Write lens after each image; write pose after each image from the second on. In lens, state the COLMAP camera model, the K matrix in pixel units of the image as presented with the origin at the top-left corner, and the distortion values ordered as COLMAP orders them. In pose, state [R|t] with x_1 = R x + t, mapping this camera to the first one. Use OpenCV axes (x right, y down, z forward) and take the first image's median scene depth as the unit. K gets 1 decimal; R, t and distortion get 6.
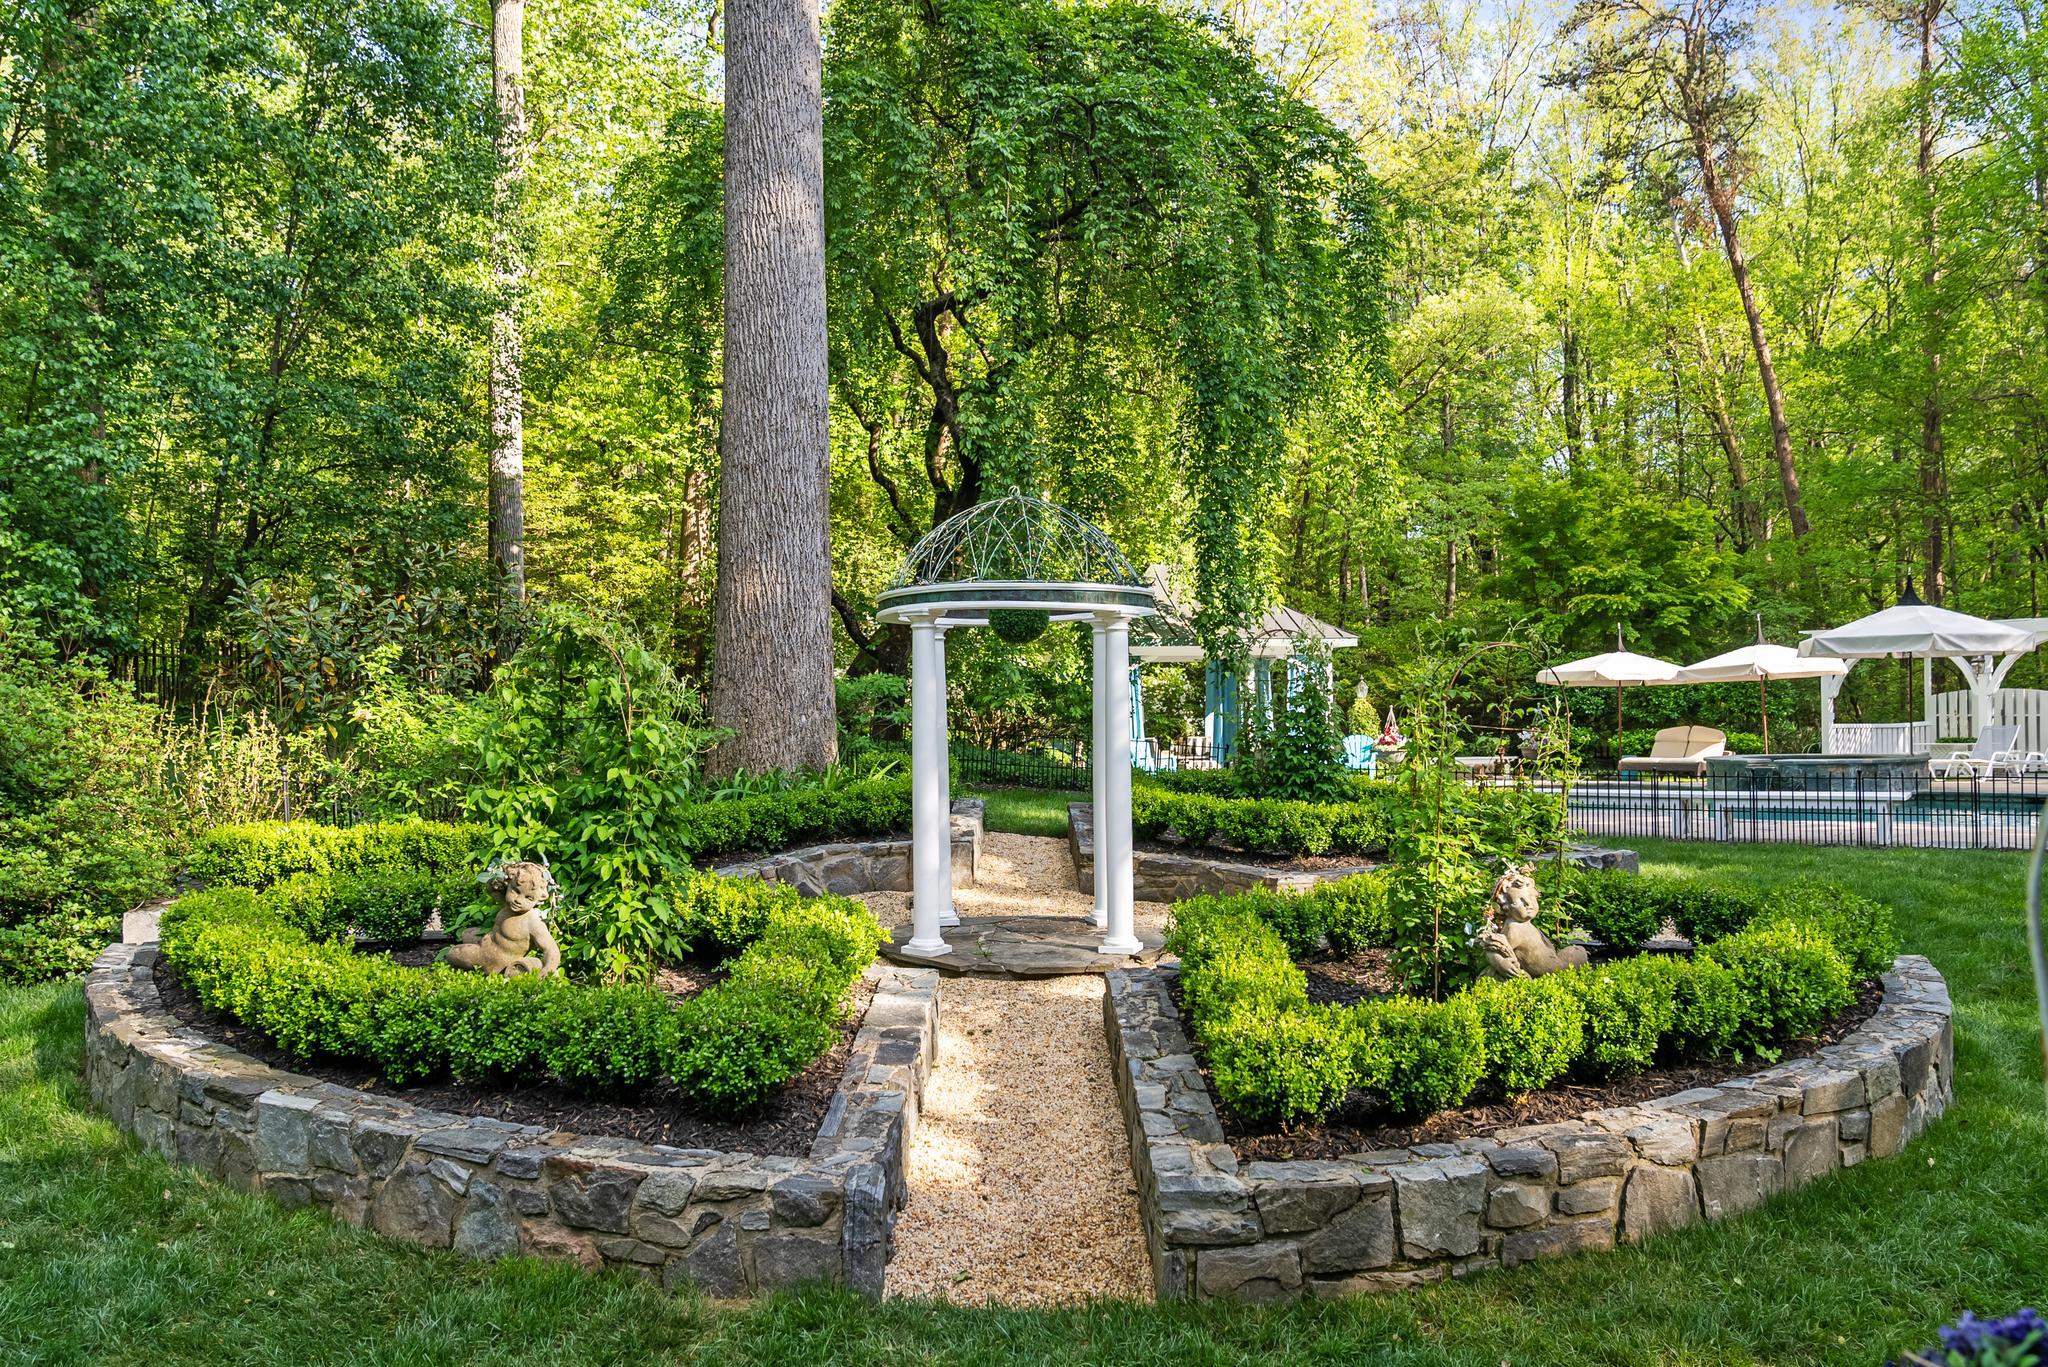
lens RADIAL K [[1552.0, 0, 1024.0], [0, 1552.0, 683.5], [0, 0, 1]] dist [-0.026374, 0.006045]
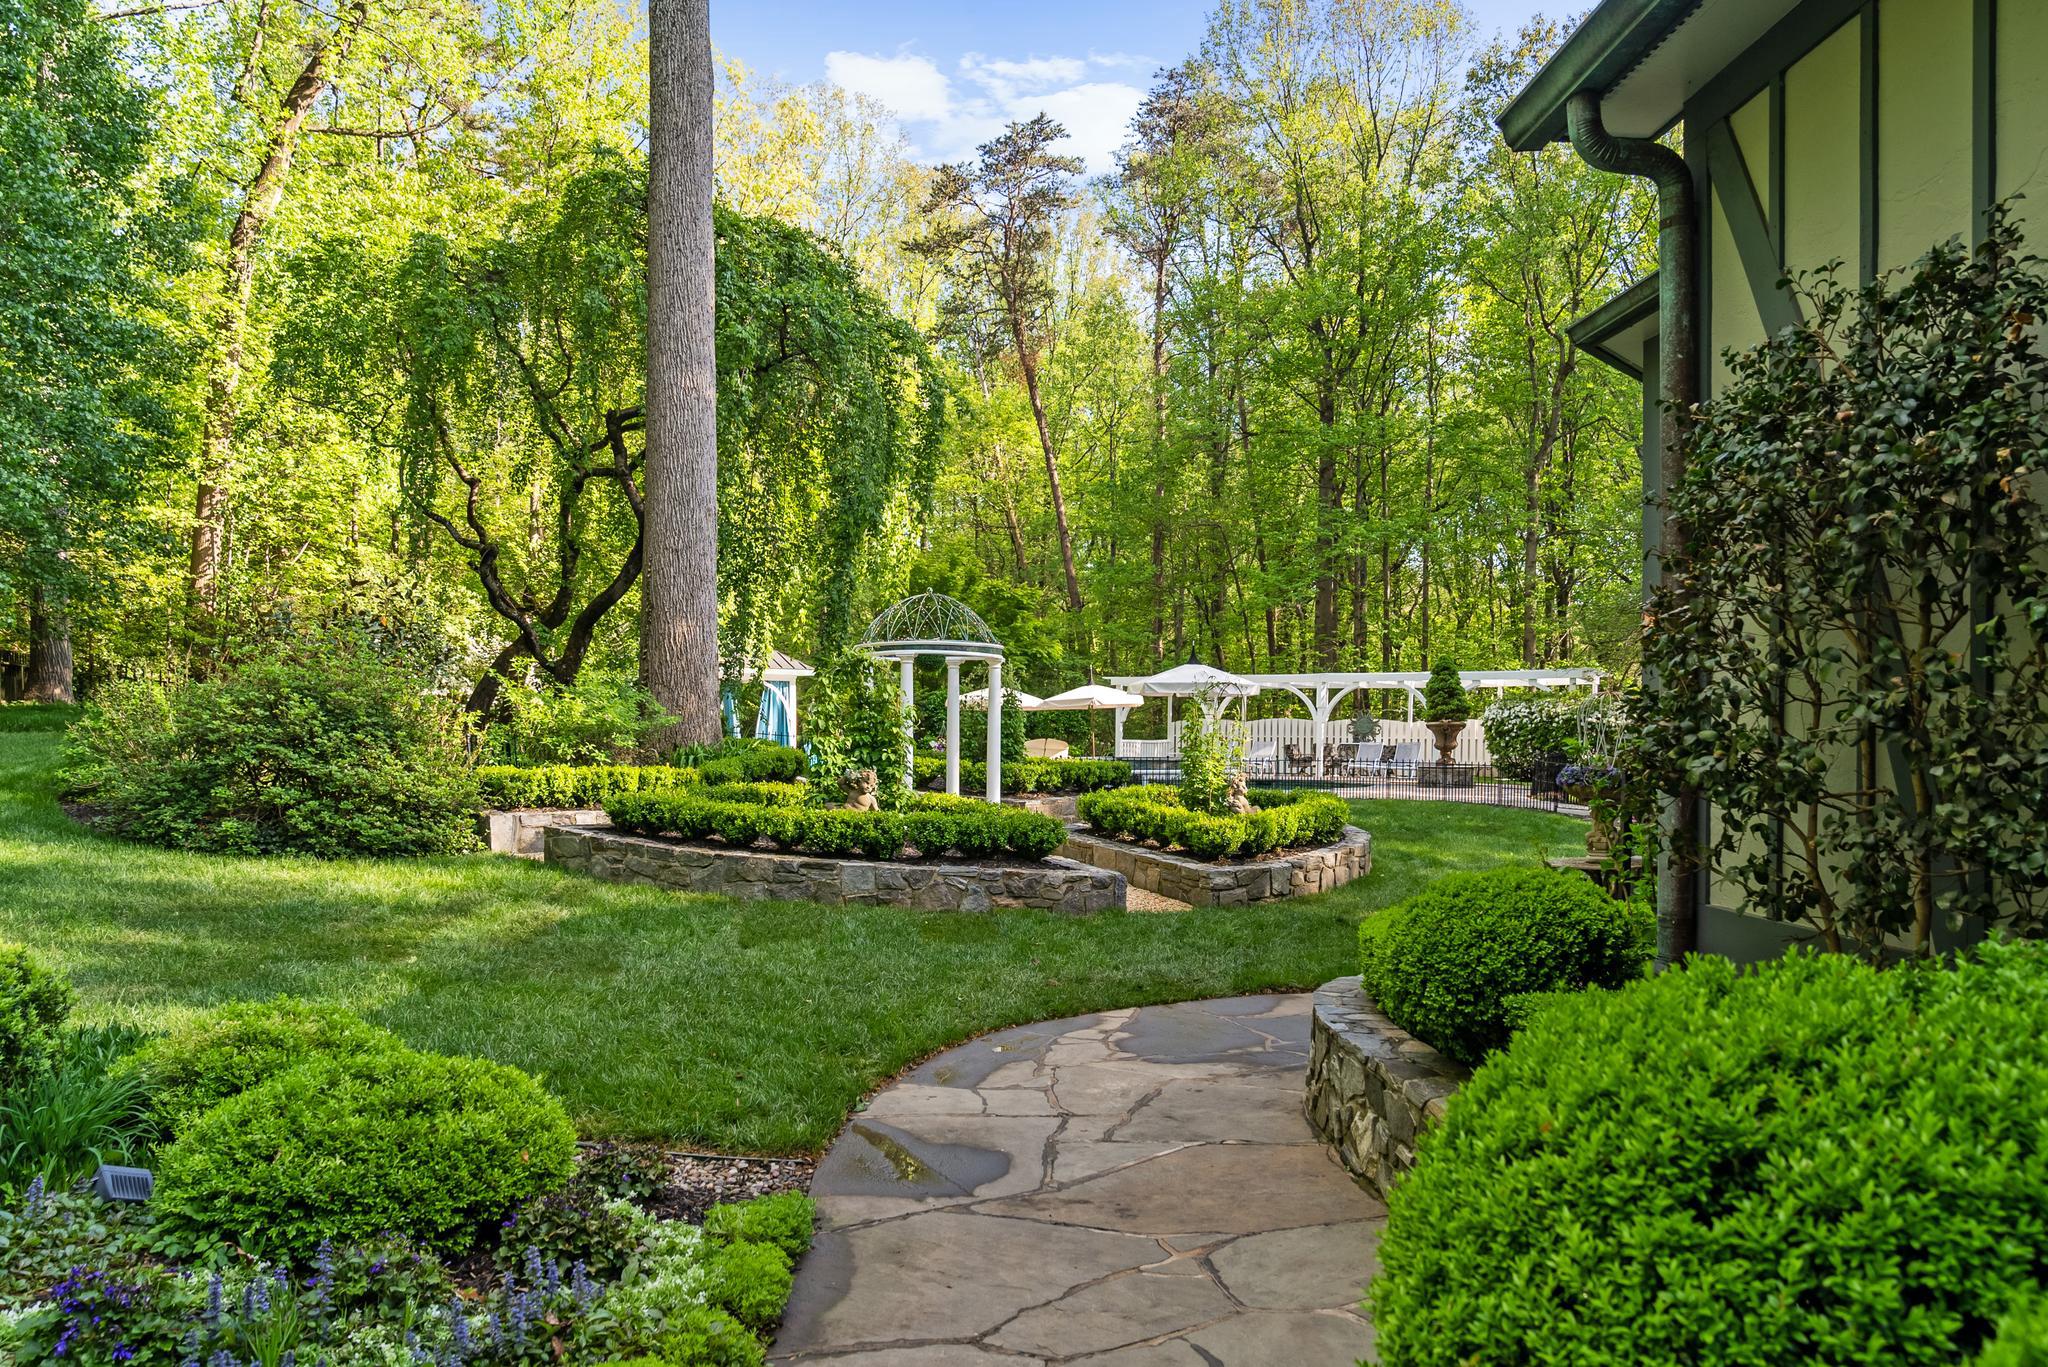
lens RADIAL K [[1447.5, 0, 1028.7], [0, 1447.5, 758.9], [0, 0, 1]] dist [-0.032535, -0.000339]
pose [[0.870724, 0.009263, 0.491684, -0.282815], [-0.025879, 0.999300, 0.027001, 0.010572], [-0.491090, -0.036235, 0.870355, -0.214919]]
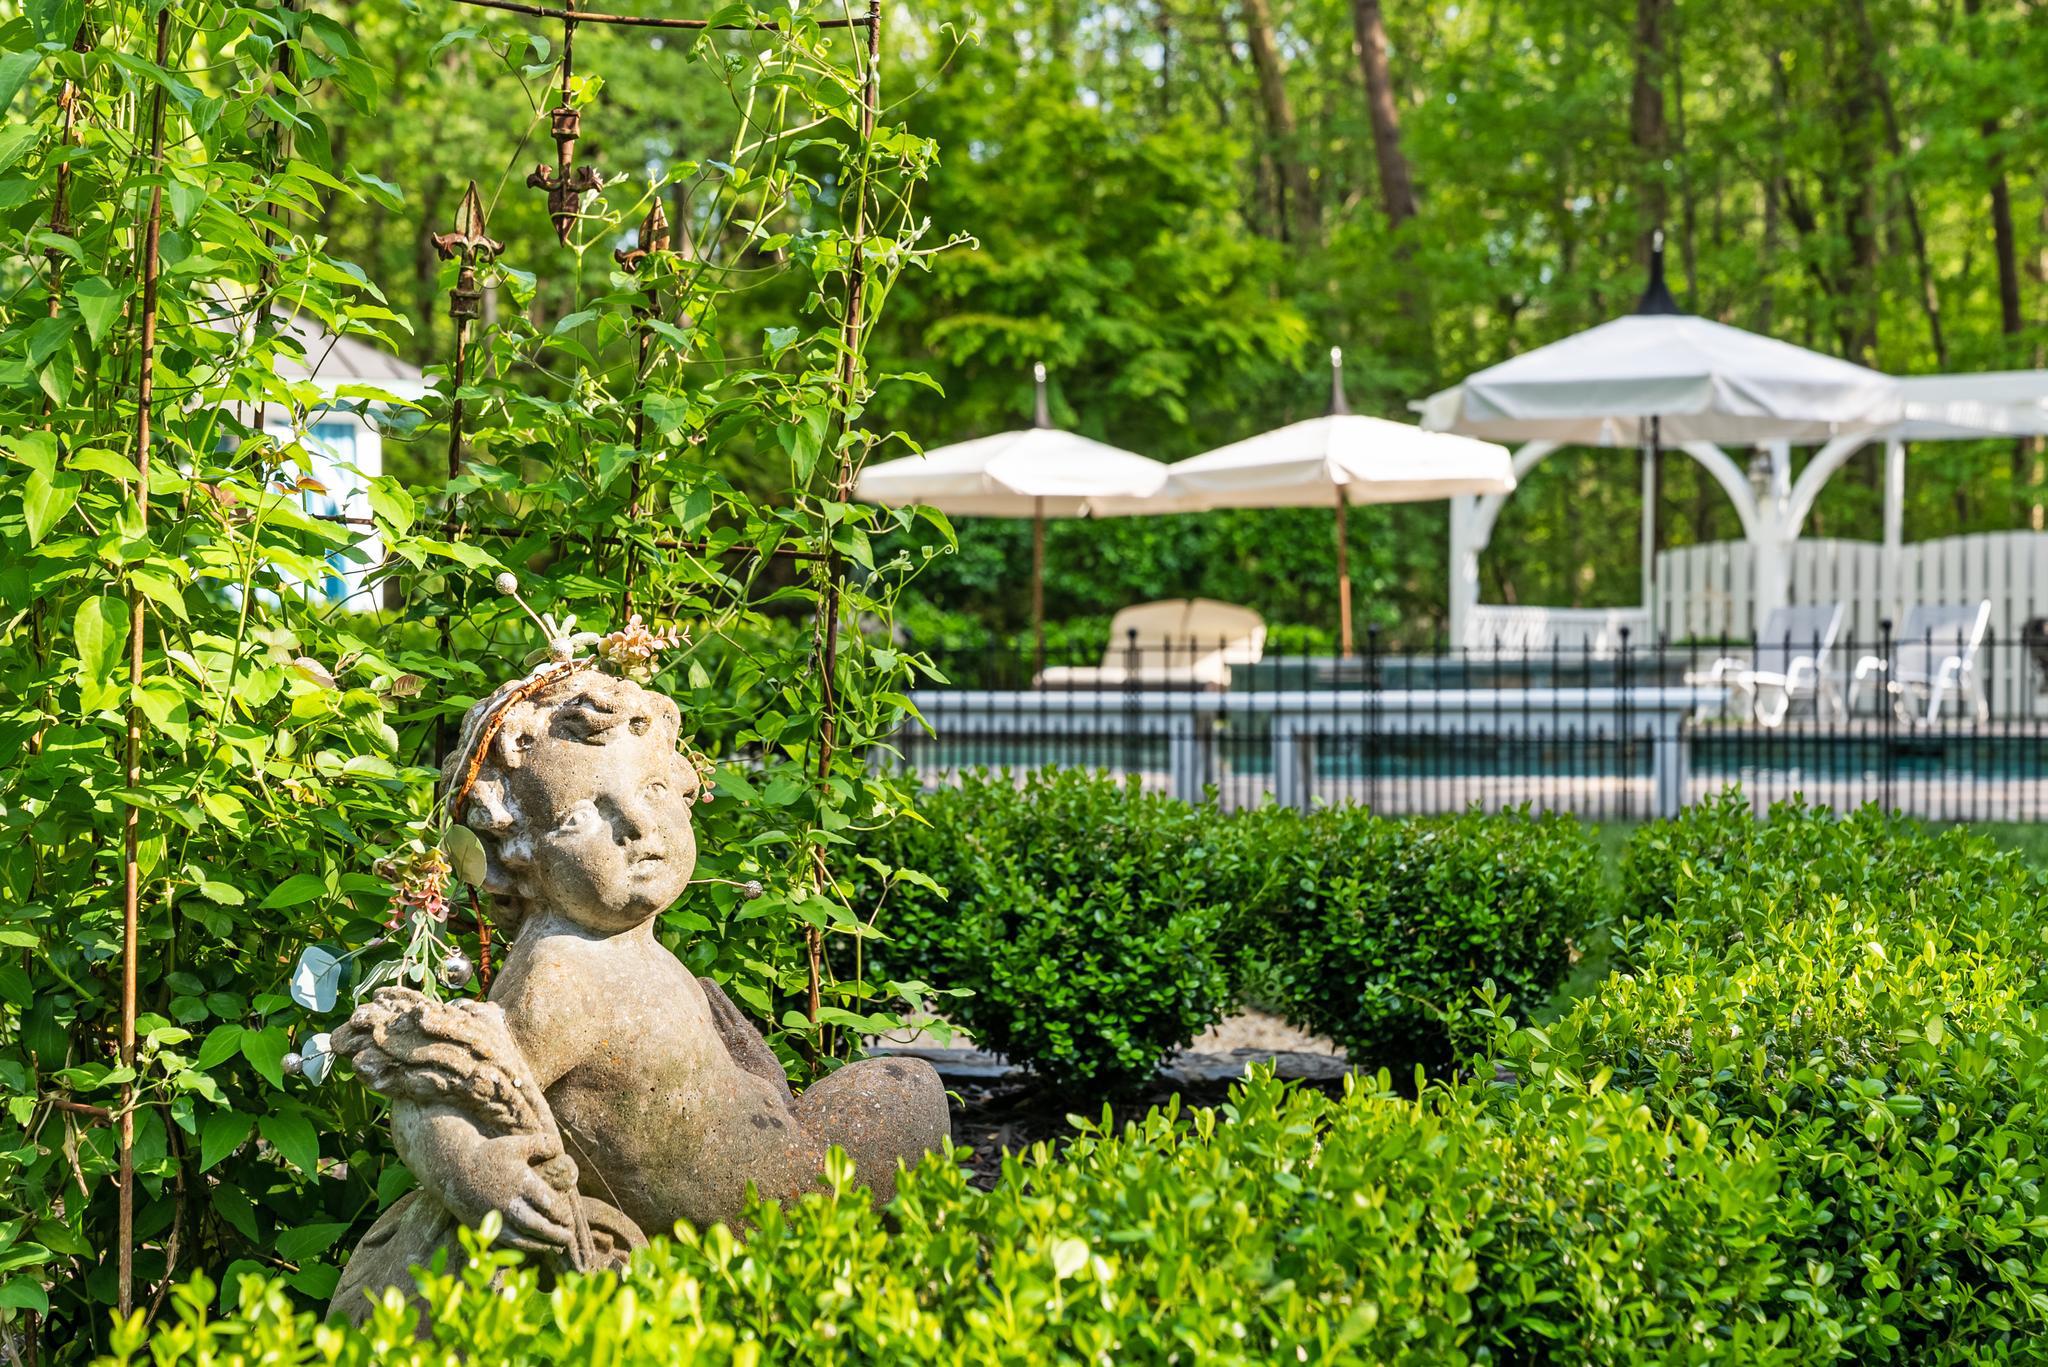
lens RADIAL K [[3258.5, 0, 1024.0], [0, 3258.5, 683.5], [0, 0, 1]] dist [-0.040395, -0.045742]
pose [[0.933388, 0.004799, 0.358837, 0.058988], [-0.014835, 0.999572, 0.025220, 0.029294], [-0.358562, -0.028864, 0.933060, 0.160882]]
